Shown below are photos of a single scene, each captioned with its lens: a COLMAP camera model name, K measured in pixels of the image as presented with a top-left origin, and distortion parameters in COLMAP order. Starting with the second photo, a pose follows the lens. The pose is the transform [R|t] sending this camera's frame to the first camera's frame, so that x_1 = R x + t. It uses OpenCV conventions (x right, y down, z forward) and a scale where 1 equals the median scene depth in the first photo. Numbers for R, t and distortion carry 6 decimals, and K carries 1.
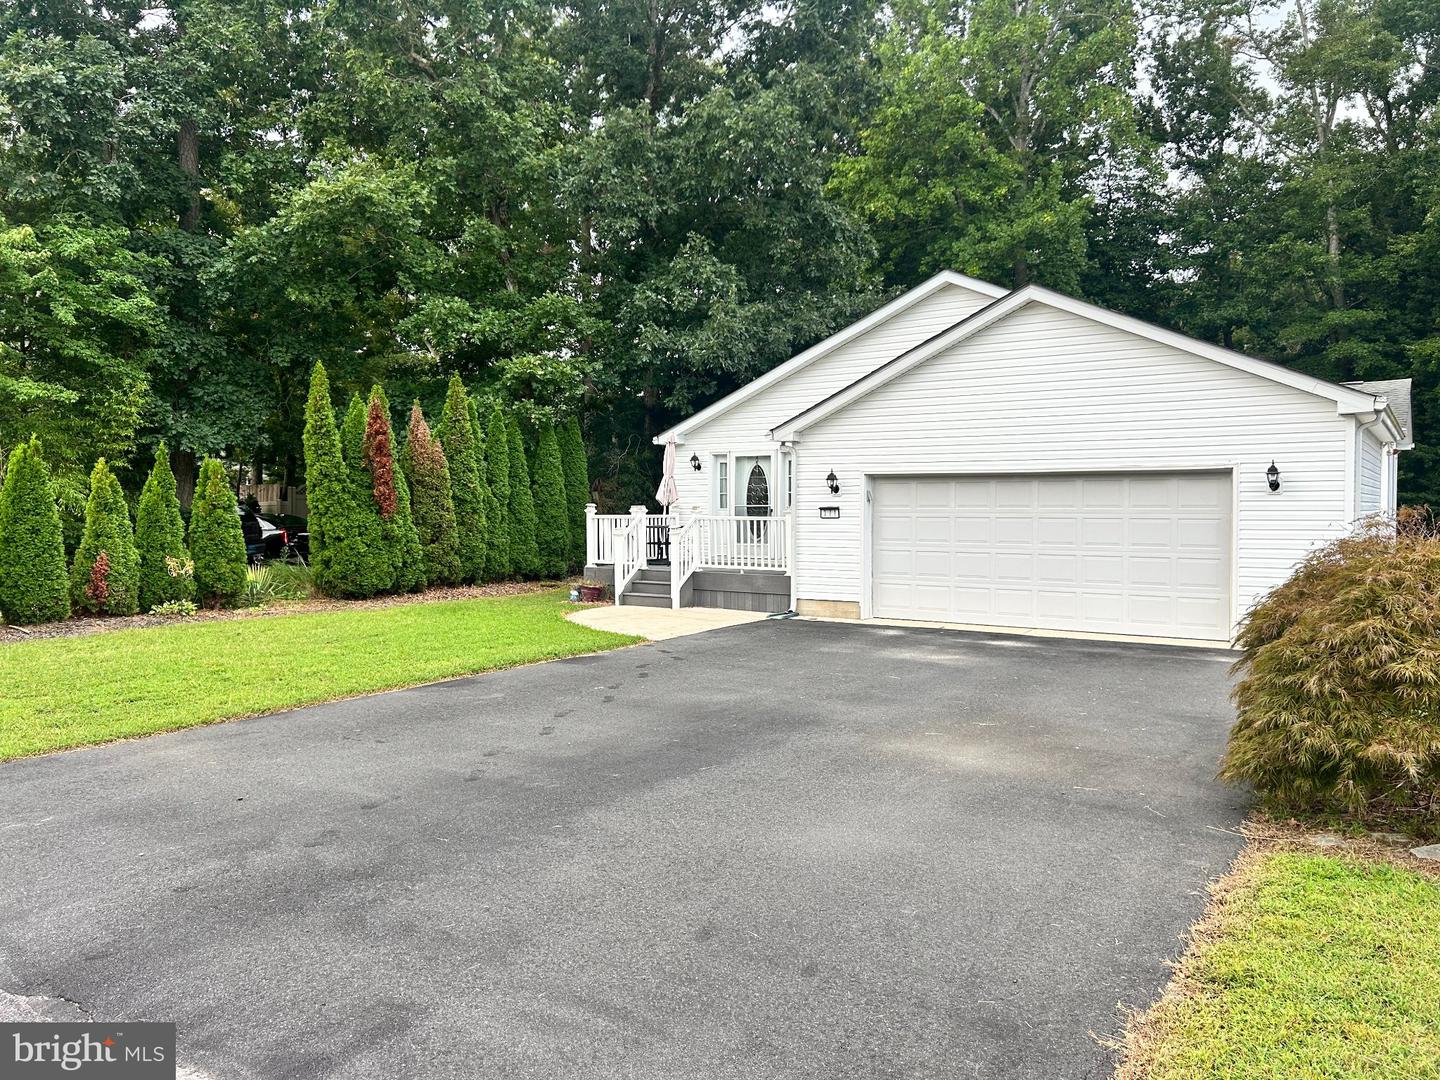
lens RADIAL K [[1081.7, 0, 720.0], [0, 1081.7, 539.5], [0, 0, 1]] dist [0.066367, -0.070229]
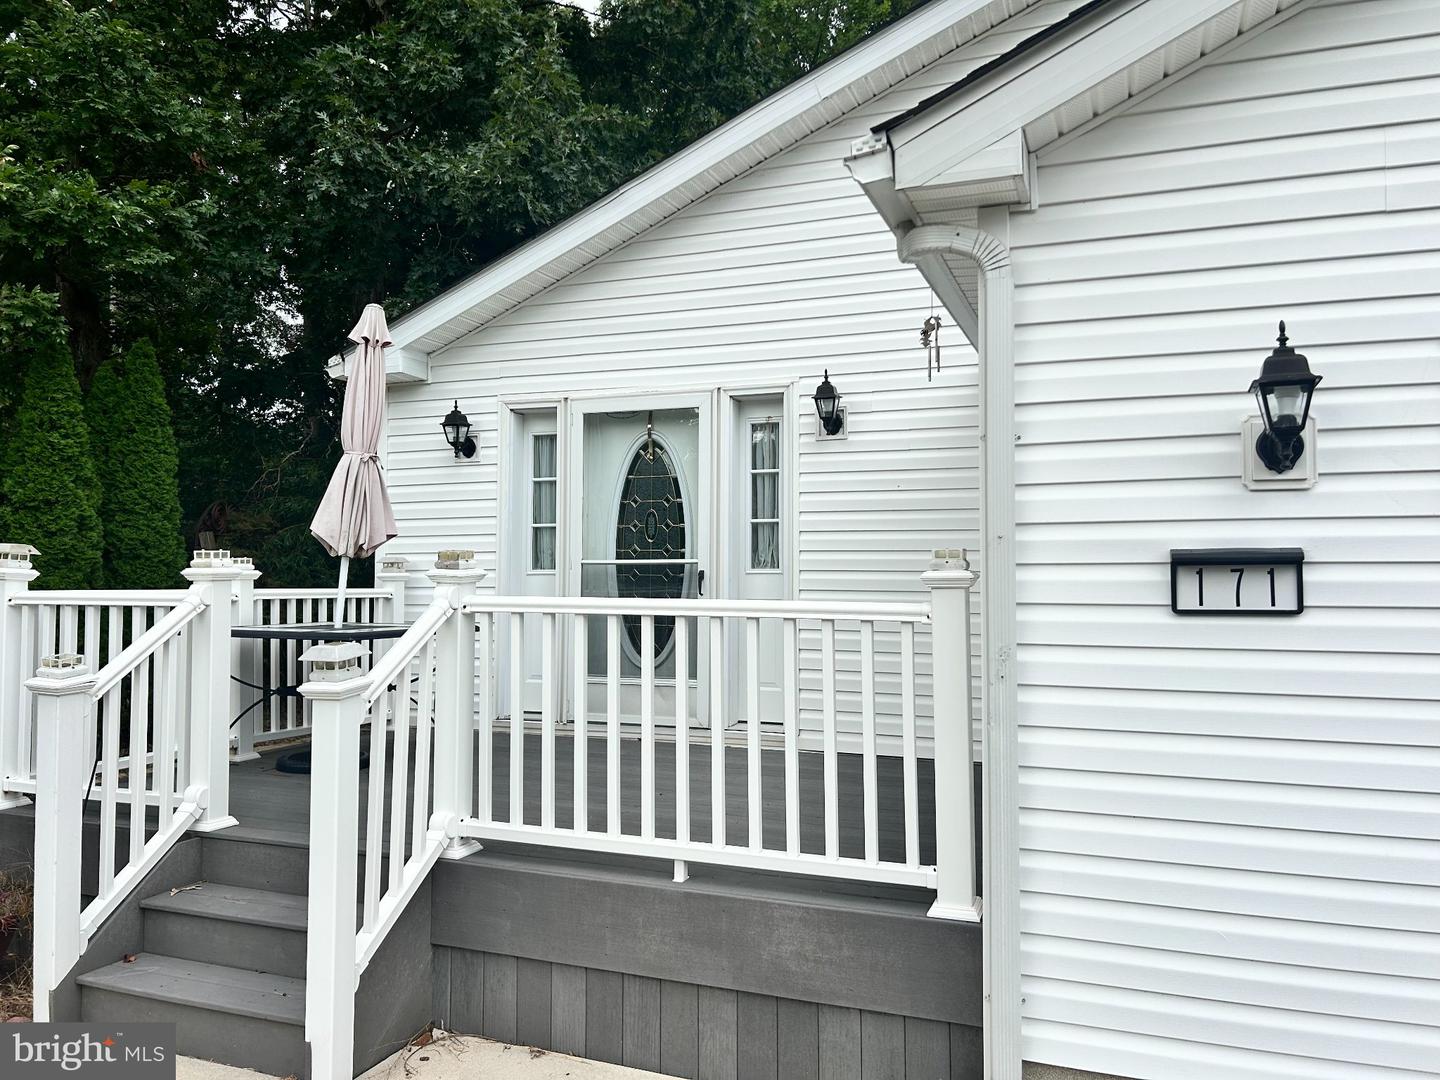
lens RADIAL K [[1081.7, 0, 731.1], [0, 1081.7, 519.0], [0, 0, 1]] dist [0.066367, -0.070229]
pose [[0.975285, 0.017279, 0.220274, -0.014412], [0.001648, 0.996341, -0.085453, -0.016181], [-0.220945, 0.083704, 0.971688, 0.675584]]
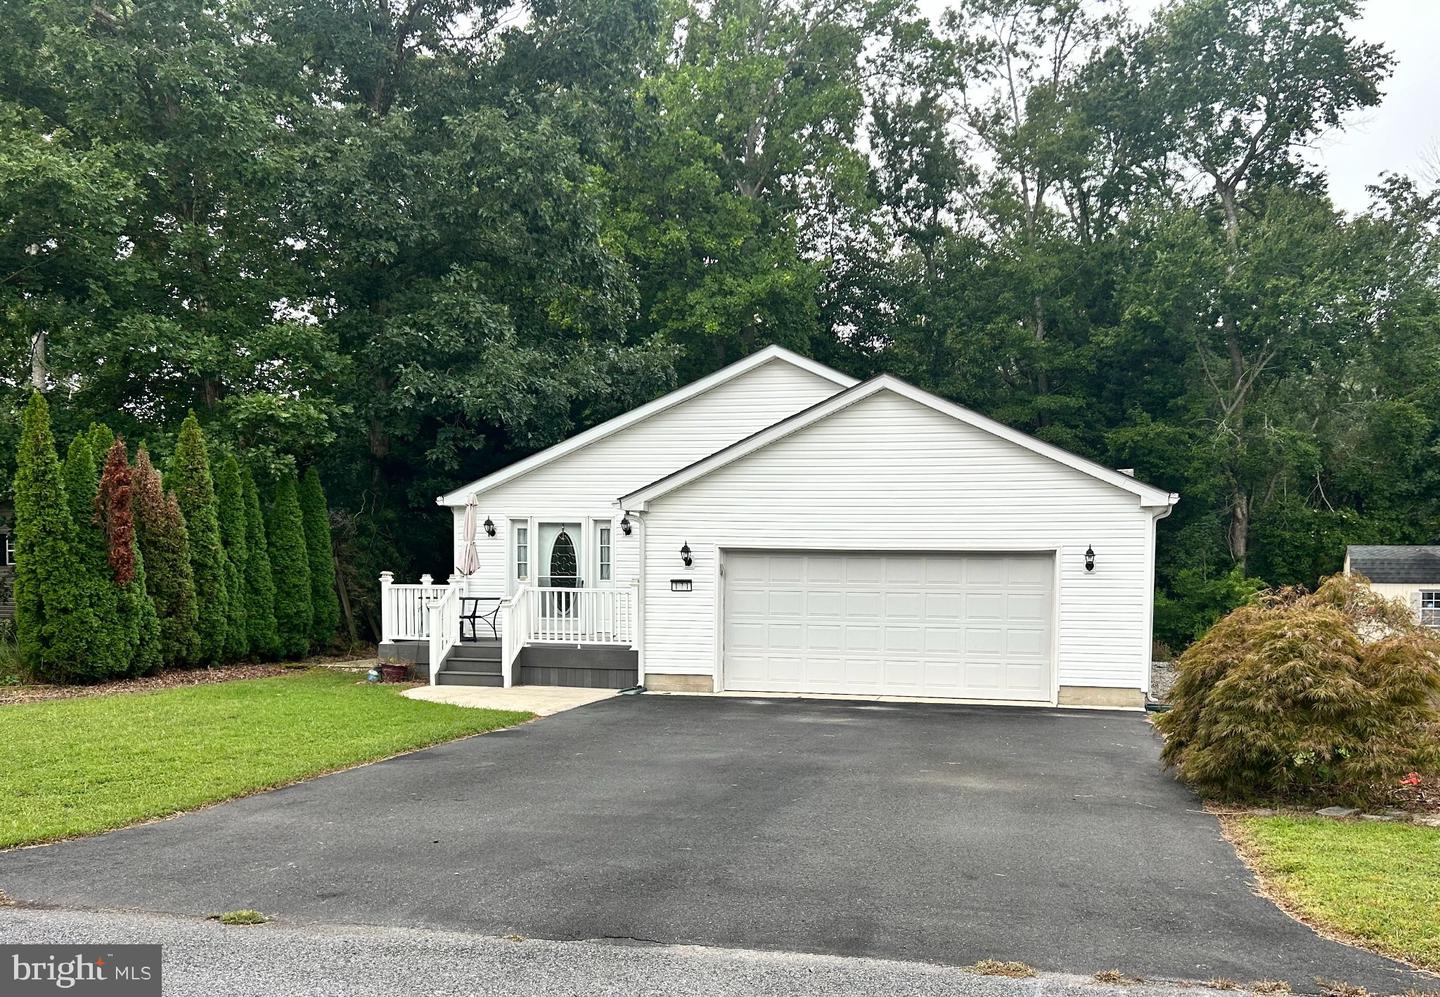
lens RADIAL K [[1288.0, 0, 811.9], [0, 1288.0, 634.0], [0, 0, 1]] dist [0.082190, -0.095312]
pose [[0.929540, -0.003400, 0.368705, -0.176625], [-0.001233, 0.999923, 0.012328, 0.003833], [-0.368719, -0.011914, 0.929465, -0.107430]]
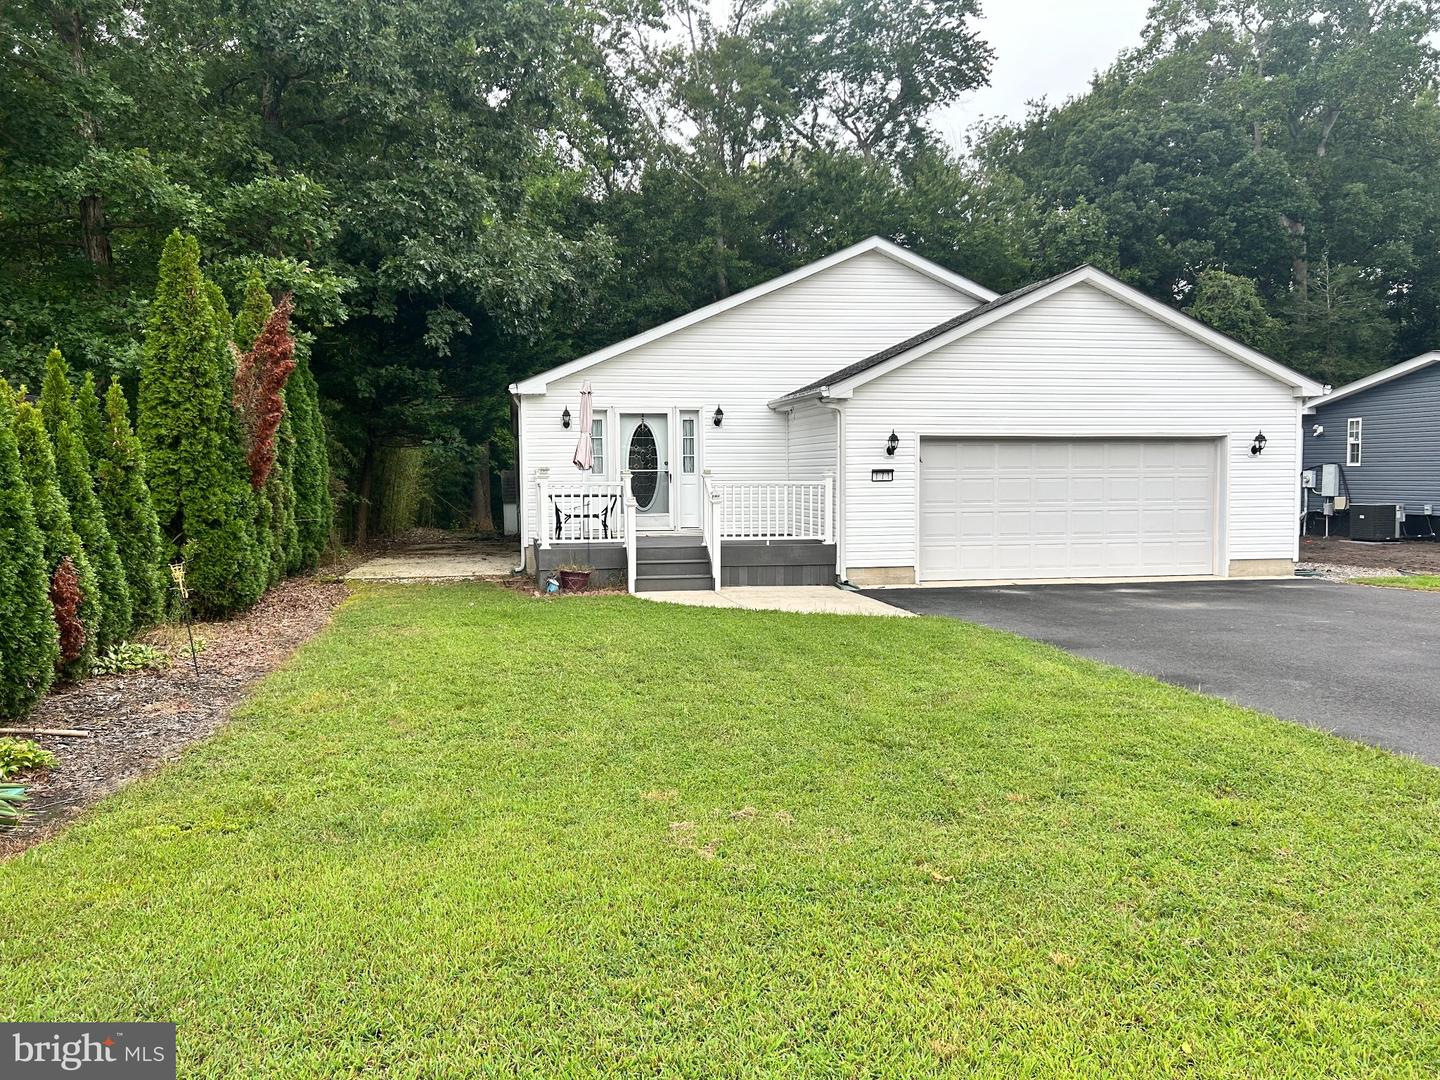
lens RADIAL K [[1081.7, 0, 723.9], [0, 1081.7, 528.6], [0, 0, 1]] dist [0.066367, -0.070229]
pose [[0.713041, -0.038767, 0.700050, -0.537094], [0.028133, 0.999248, 0.026680, -0.005787], [-0.700558, 0.000671, 0.713595, 0.331749]]
